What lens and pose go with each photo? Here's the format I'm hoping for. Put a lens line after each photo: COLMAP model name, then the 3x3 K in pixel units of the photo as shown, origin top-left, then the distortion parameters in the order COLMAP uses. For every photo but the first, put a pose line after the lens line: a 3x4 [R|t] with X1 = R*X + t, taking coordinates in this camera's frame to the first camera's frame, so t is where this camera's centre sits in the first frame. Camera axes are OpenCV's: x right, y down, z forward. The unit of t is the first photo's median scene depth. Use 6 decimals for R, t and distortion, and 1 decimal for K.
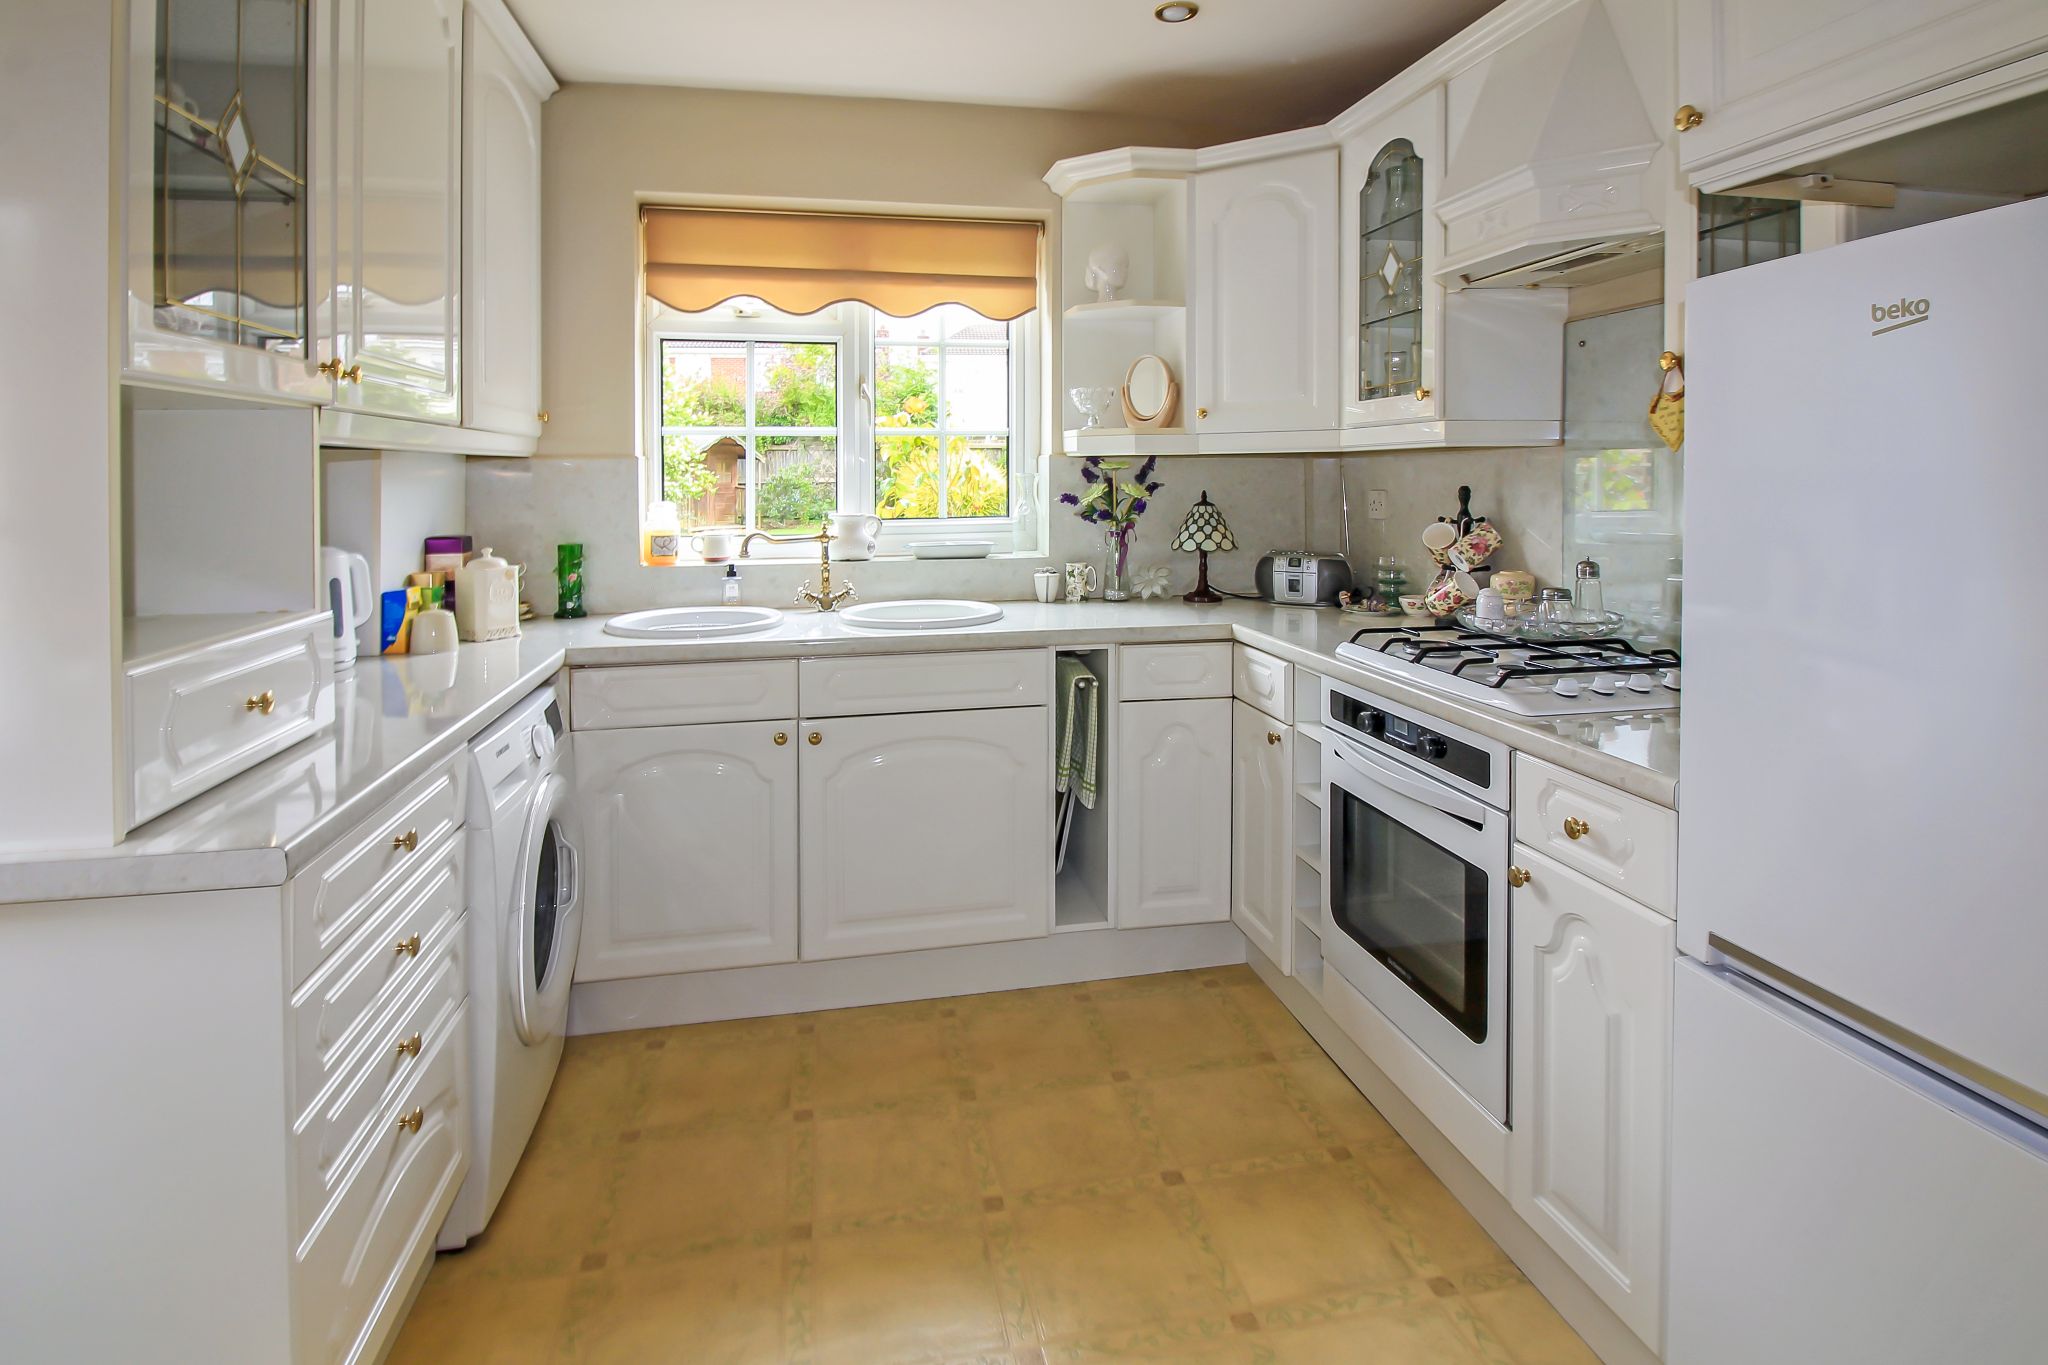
lens RADIAL K [[1033.5, 0, 1036.4], [0, 1033.5, 479.8], [0, 0, 1]] dist [-0.004538, -0.000626]
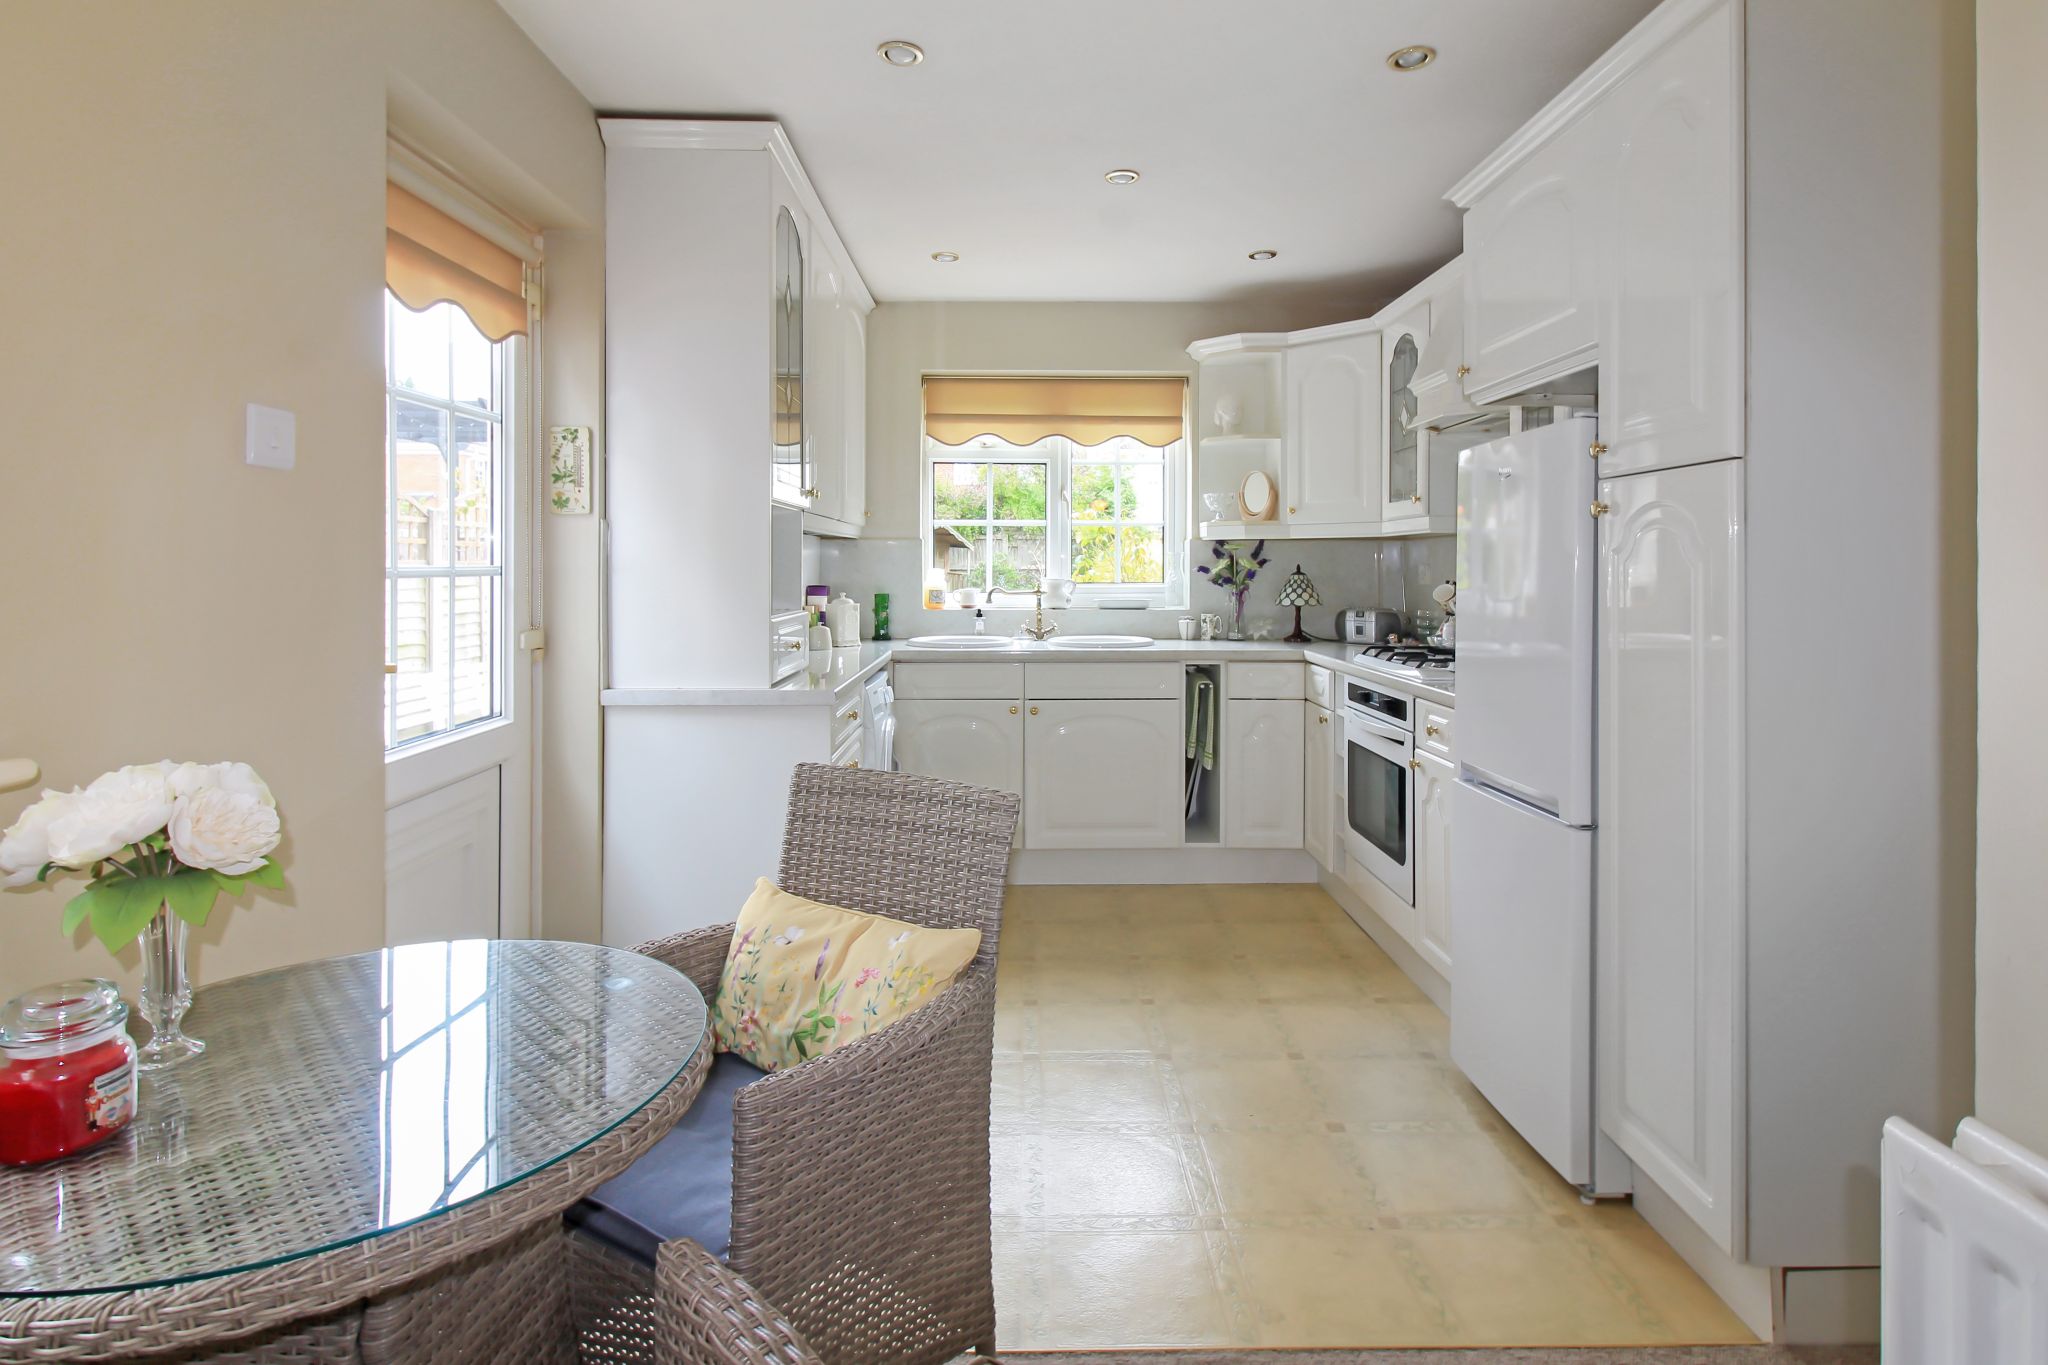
lens RADIAL K [[1033.5, 0, 1036.4], [0, 1033.5, 479.8], [0, 0, 1]] dist [-0.004538, -0.000626]
pose [[0.982057, -0.008246, -0.188405, 0.080193], [-0.008255, 0.996206, -0.086629, 0.021892], [0.188405, 0.086630, 0.978263, -0.503826]]
